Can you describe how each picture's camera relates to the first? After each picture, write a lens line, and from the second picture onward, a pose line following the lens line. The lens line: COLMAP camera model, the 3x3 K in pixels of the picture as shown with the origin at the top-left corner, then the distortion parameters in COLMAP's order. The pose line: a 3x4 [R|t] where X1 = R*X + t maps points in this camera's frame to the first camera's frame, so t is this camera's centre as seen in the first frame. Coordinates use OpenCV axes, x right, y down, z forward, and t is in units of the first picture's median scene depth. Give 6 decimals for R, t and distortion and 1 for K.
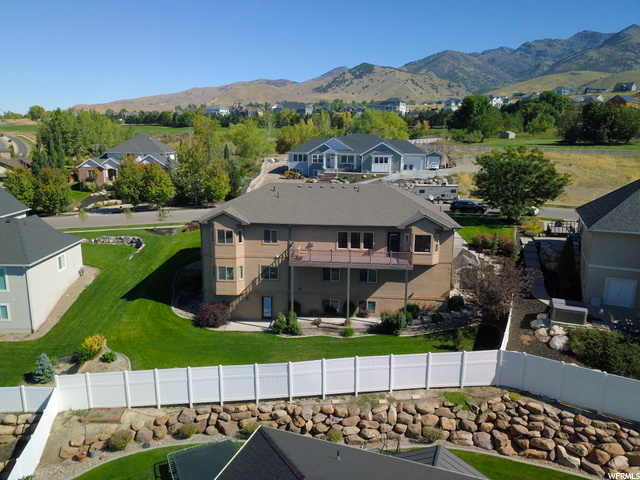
lens RADIAL K [[486.9, 0, 320.0], [0, 486.9, 240.0], [0, 0, 1]] dist [0.069445, -0.000335]
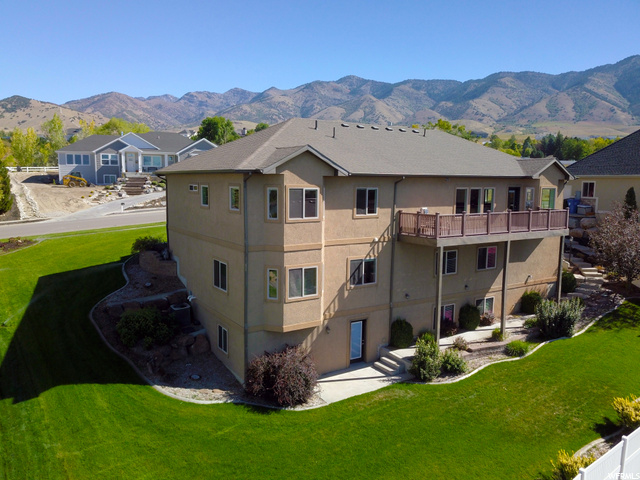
lens RADIAL K [[486.9, 0, 320.0], [0, 486.9, 240.0], [0, 0, 1]] dist [0.069445, -0.000335]
pose [[0.820654, -0.085401, 0.565007, -0.442310], [0.128063, 0.991105, -0.036202, 0.046774], [-0.556890, 0.102066, 0.824291, 0.595151]]
